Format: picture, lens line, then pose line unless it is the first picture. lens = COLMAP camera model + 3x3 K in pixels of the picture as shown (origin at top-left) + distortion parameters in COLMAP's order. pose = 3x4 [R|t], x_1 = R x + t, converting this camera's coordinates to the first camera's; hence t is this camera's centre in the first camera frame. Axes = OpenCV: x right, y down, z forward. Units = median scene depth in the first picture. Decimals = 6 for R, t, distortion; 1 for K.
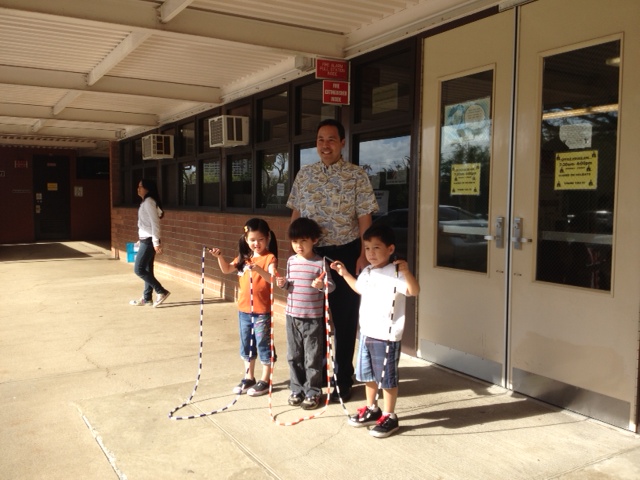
lens RADIAL K [[608.9, 0, 320.0], [0, 608.9, 240.0], [0, 0, 1]] dist [0.121340, -0.316665]
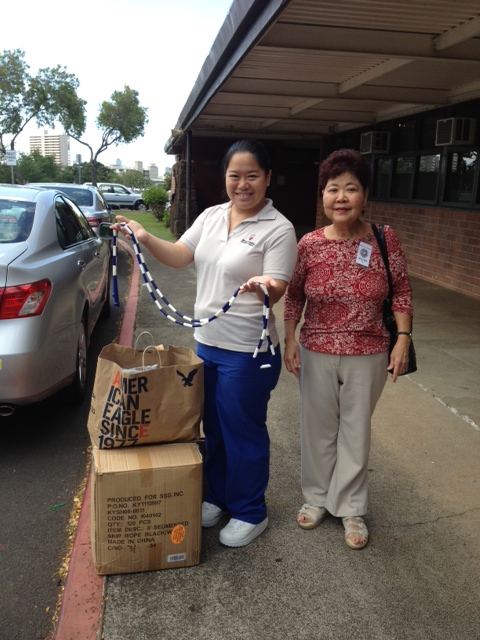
lens RADIAL K [[608.9, 0, 240.0], [0, 608.9, 320.0], [0, 0, 1]] dist [0.121340, -0.316665]
pose [[0.924927, 0.107237, -0.364705, -0.066429], [-0.052249, 0.986143, 0.157453, 0.001919], [0.376536, -0.126577, 0.917714, -0.196742]]
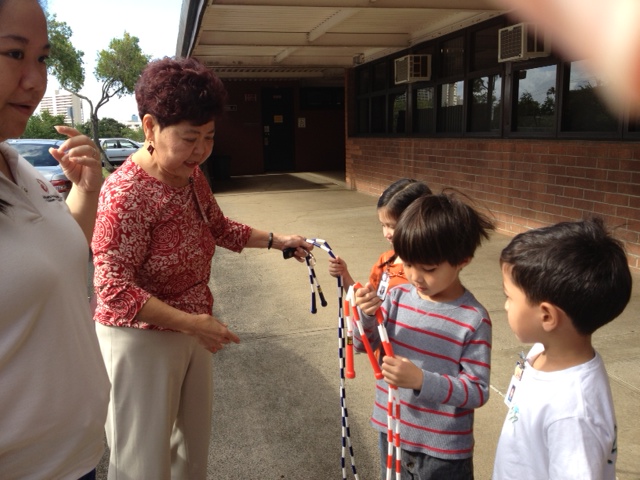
lens RADIAL K [[608.9, 0, 320.0], [0, 608.9, 240.0], [0, 0, 1]] dist [0.121340, -0.316665]
pose [[0.957398, 0.020372, -0.288054, -0.165154], [0.013327, 0.993329, 0.114546, -0.004634], [0.288465, -0.113505, 0.950739, 0.066783]]
